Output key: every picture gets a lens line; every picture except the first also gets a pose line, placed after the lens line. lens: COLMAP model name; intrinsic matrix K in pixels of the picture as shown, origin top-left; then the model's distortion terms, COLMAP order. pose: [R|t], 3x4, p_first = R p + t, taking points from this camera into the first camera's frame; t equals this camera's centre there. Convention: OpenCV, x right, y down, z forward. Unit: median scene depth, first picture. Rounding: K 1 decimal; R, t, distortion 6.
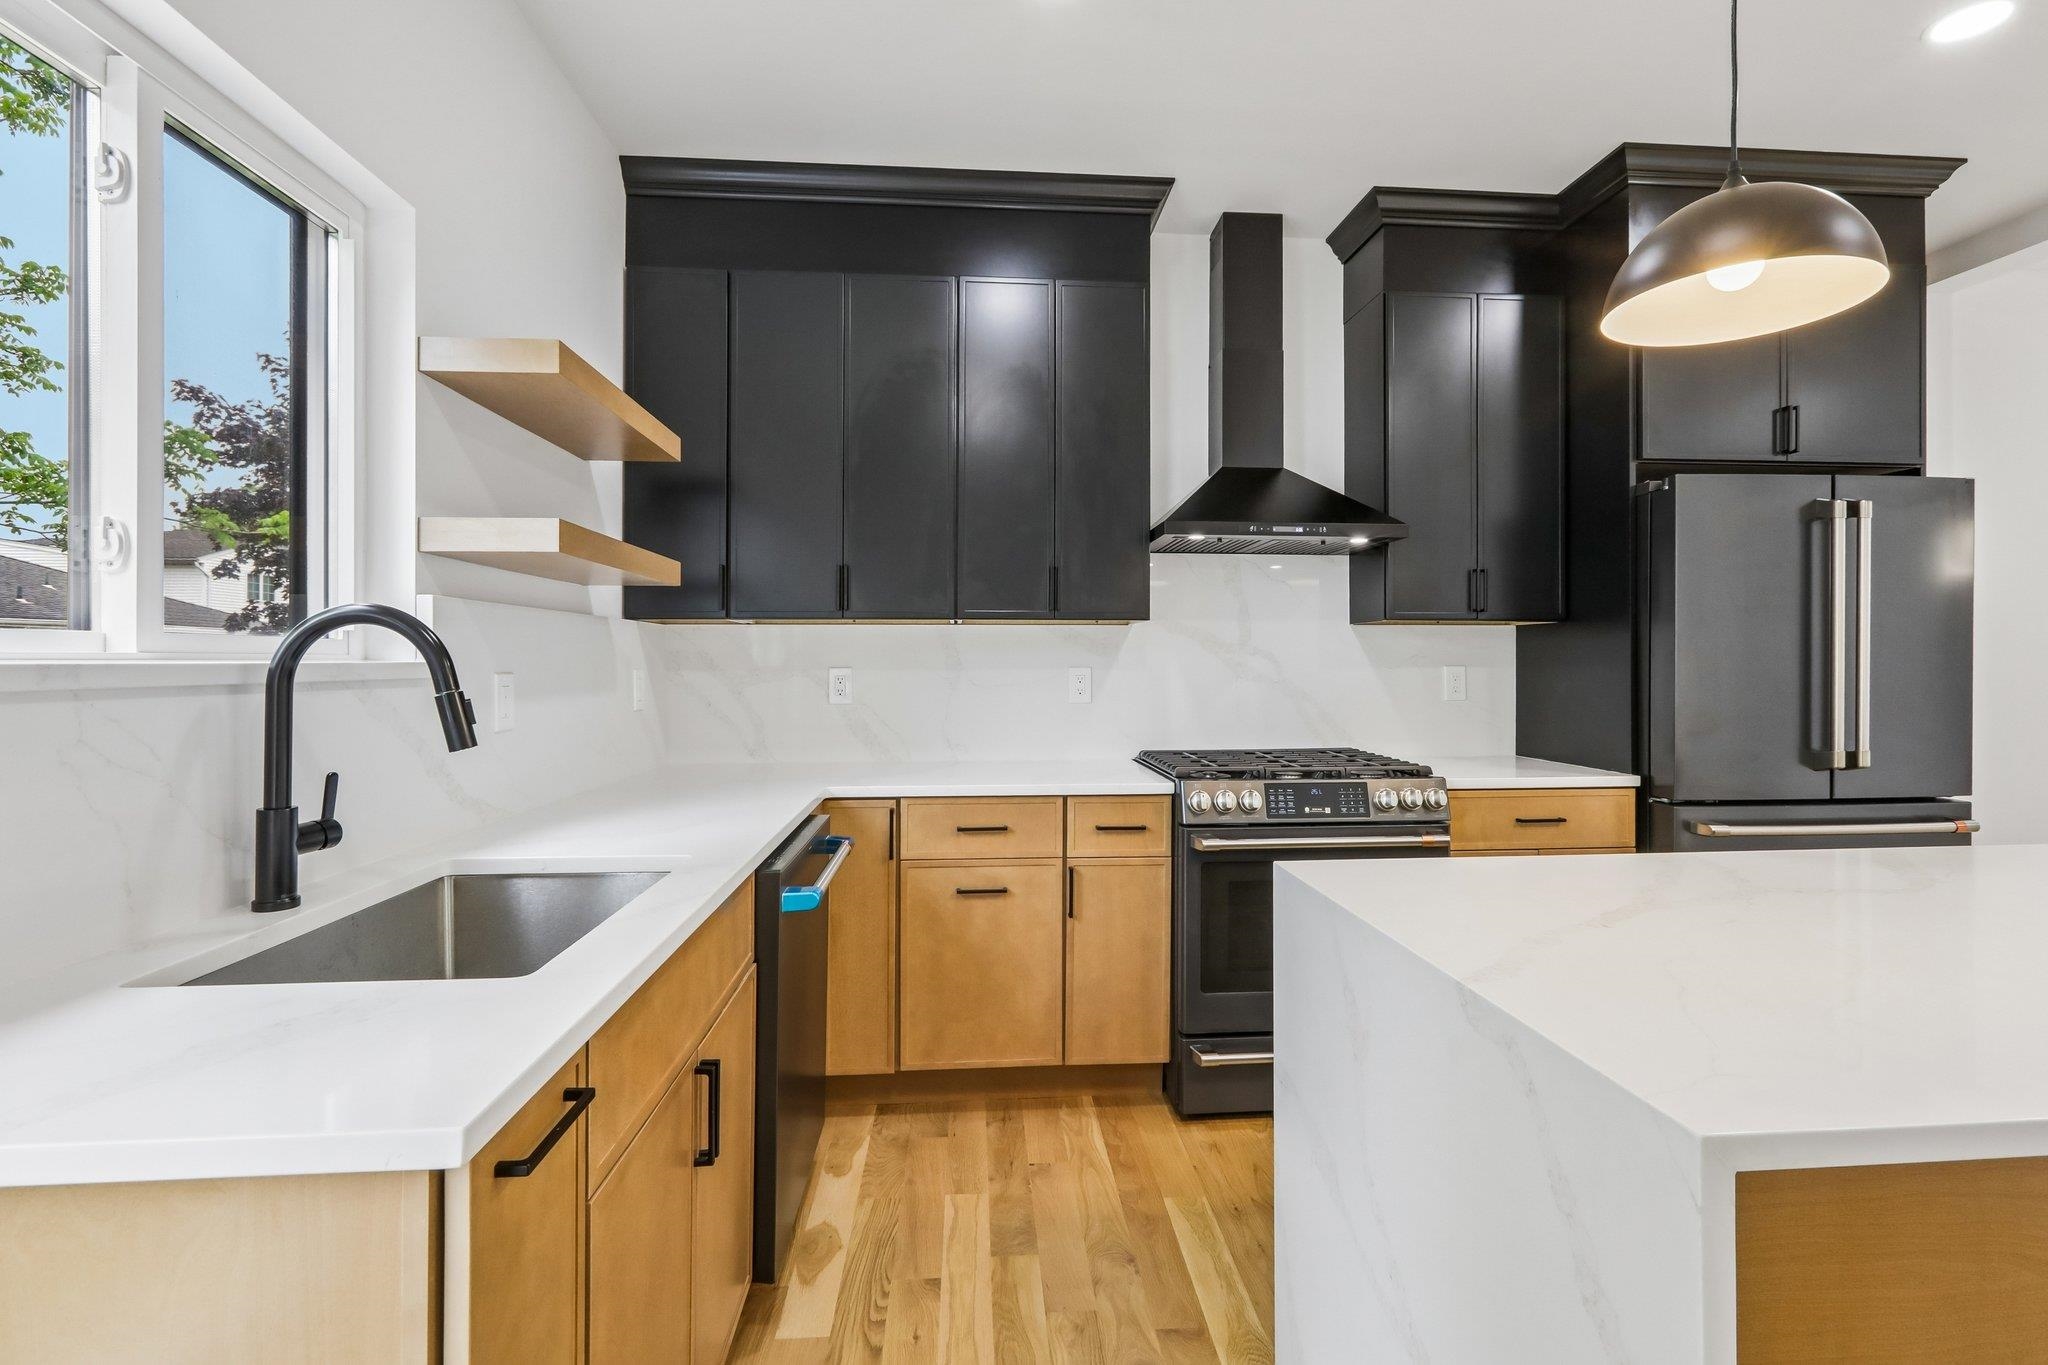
lens RADIAL K [[931.1, 0, 1015.1], [0, 931.1, 662.1], [0, 0, 1]] dist [0.001769, 0.000630]
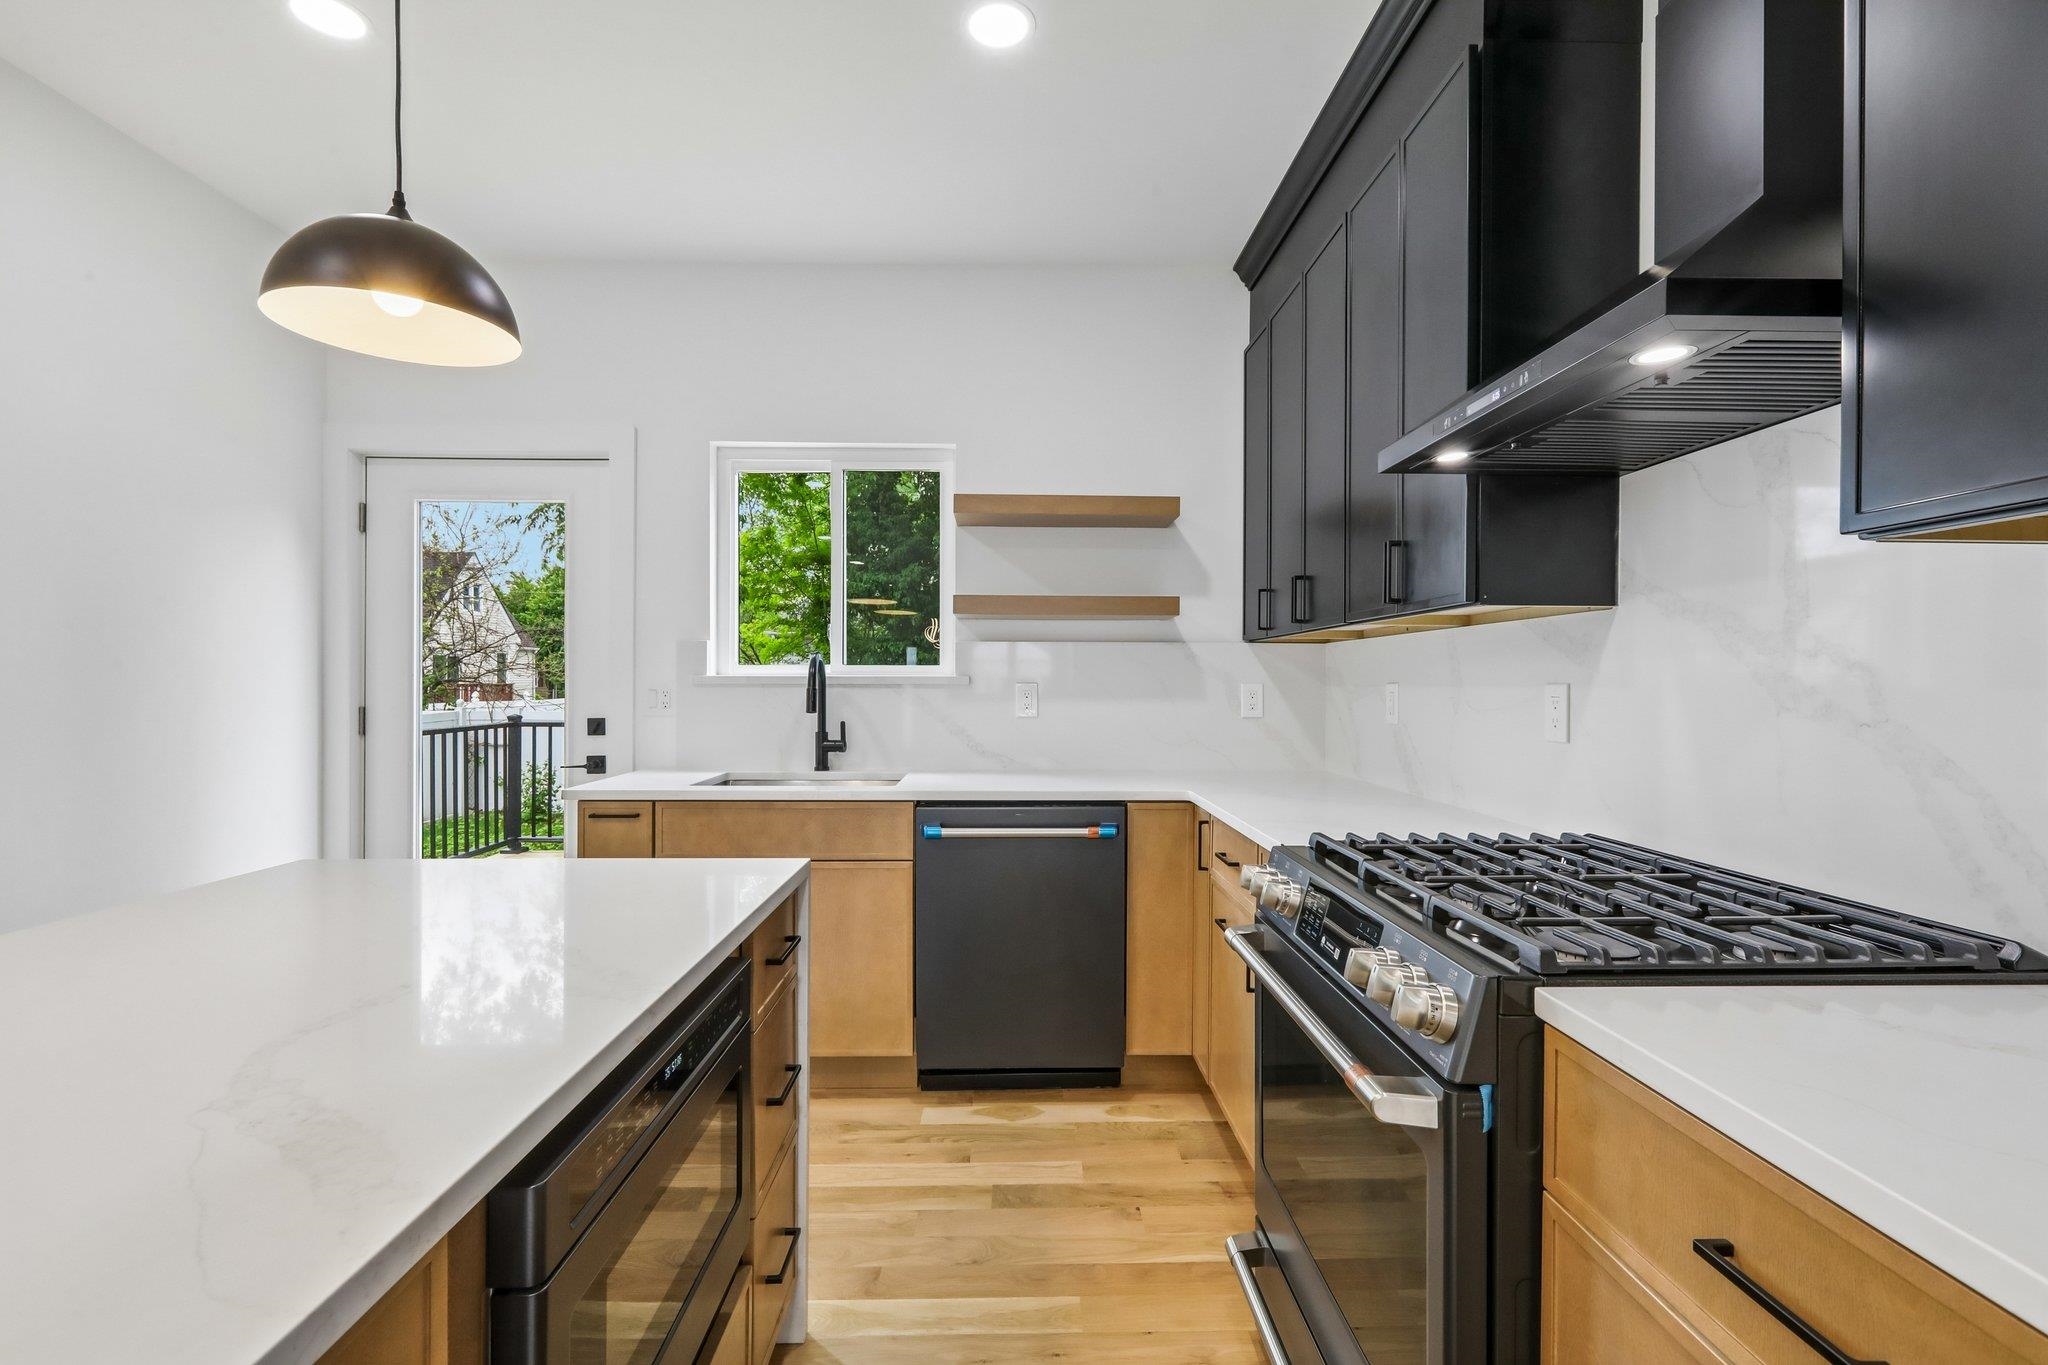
lens RADIAL K [[904.9, 0, 1024.0], [0, 904.9, 682.5], [0, 0, 1]] dist [-0.000380, 0.000088]
pose [[-0.053729, 0.001516, -0.998554, 1.012030], [-0.001847, 0.999997, 0.001618, 0.007555], [0.998554, 0.001931, -0.053726, 1.009930]]
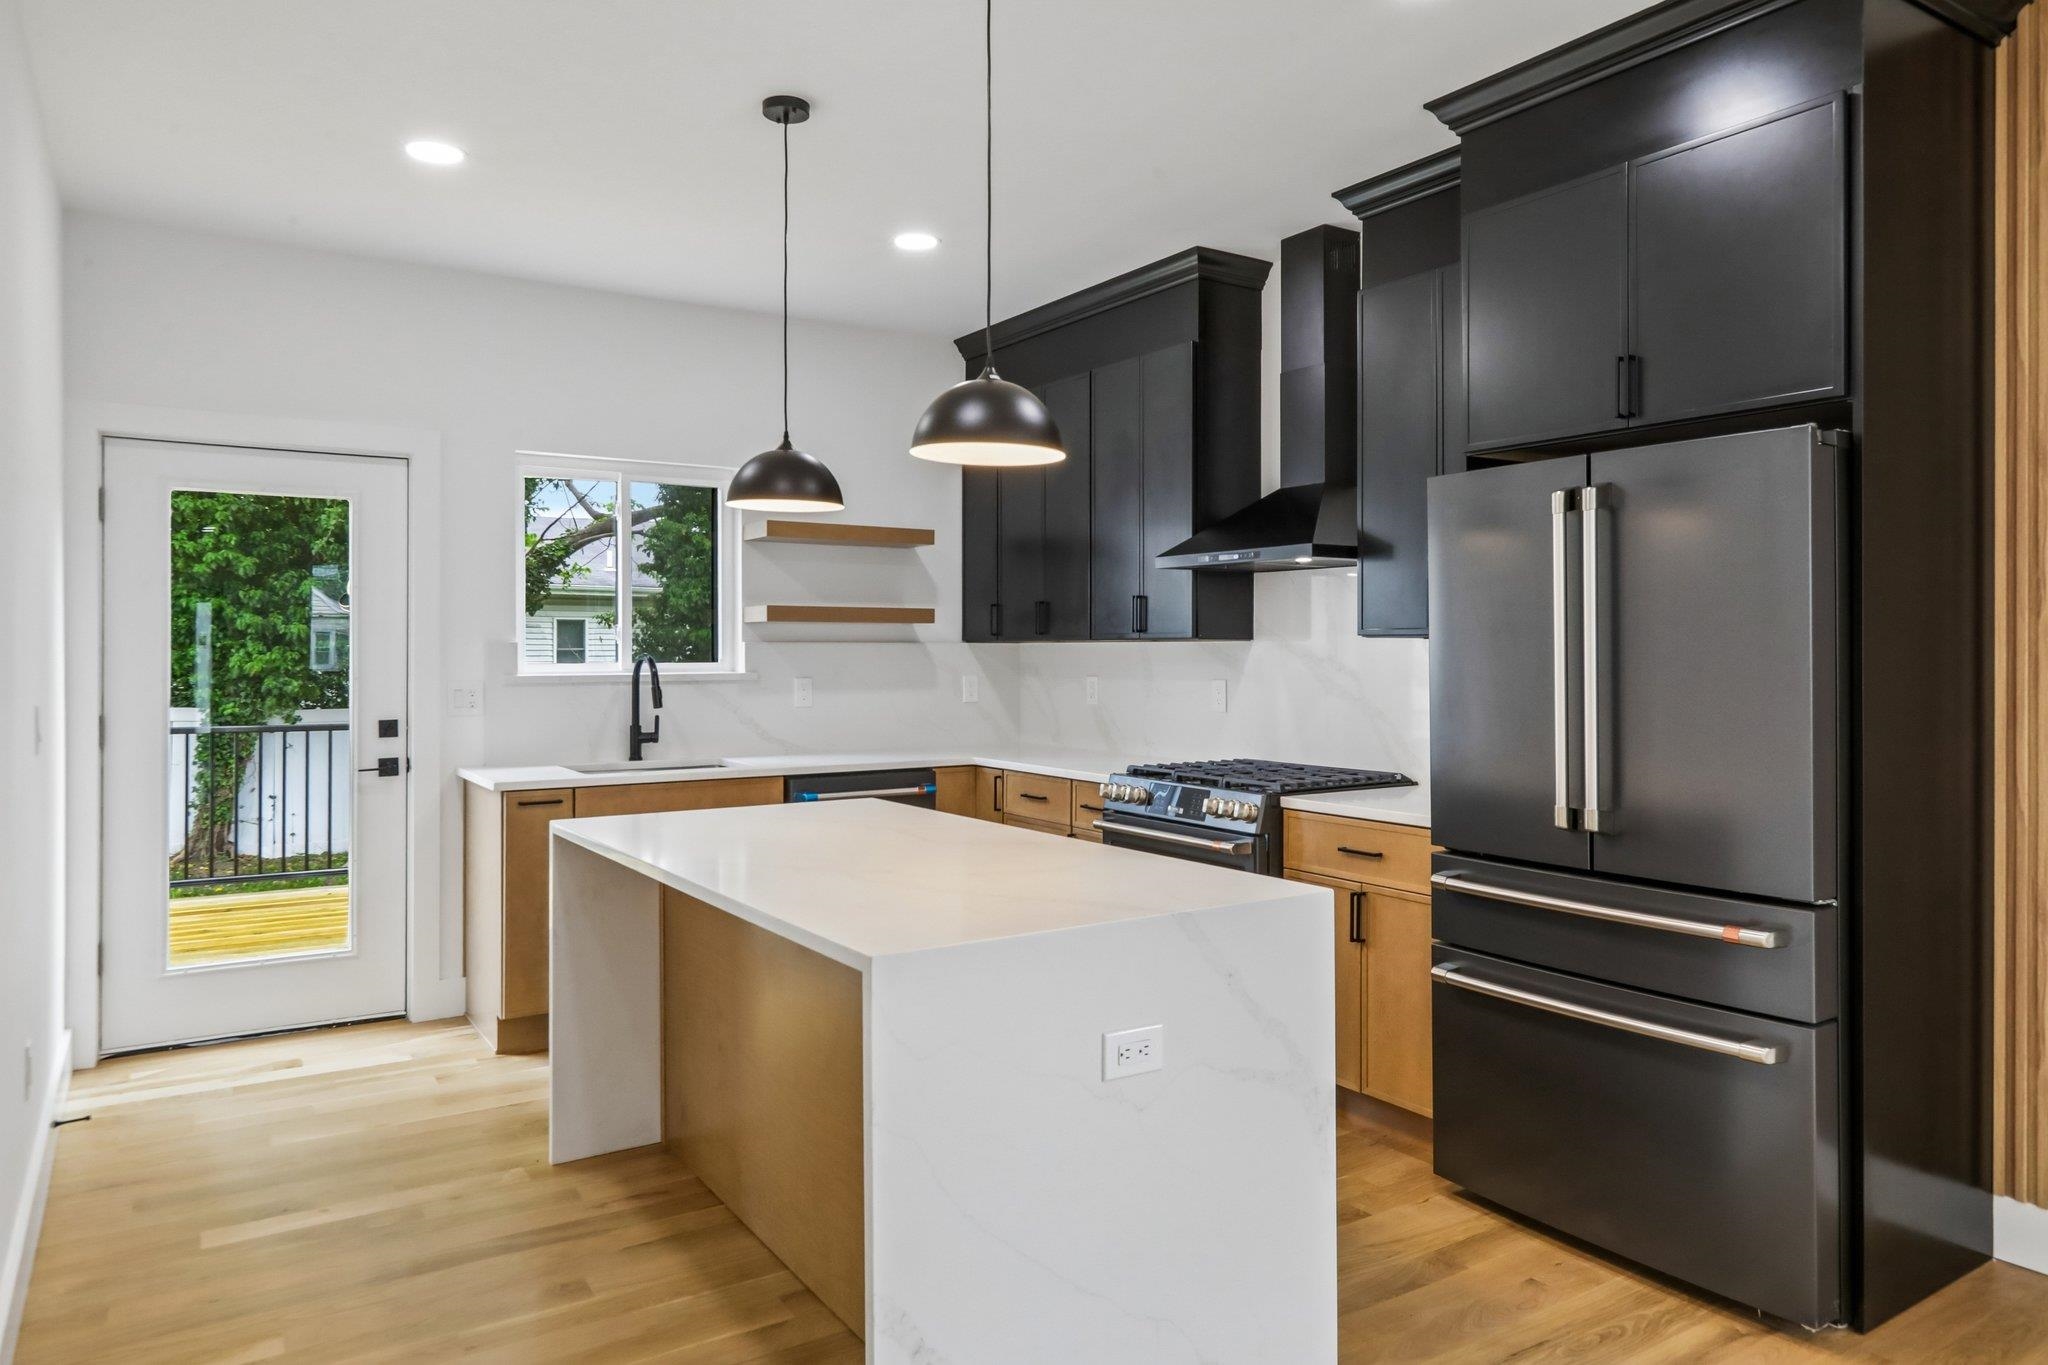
lens RADIAL K [[1307.3, 0, 998.4], [0, 1307.3, 642.2], [0, 0, 1]] dist [0.004261, 0.002046]
pose [[0.466272, -0.003937, -0.884632, 1.955134], [0.002147, 0.999992, -0.003318, -0.050066], [0.884639, -0.000352, 0.466277, 0.066510]]
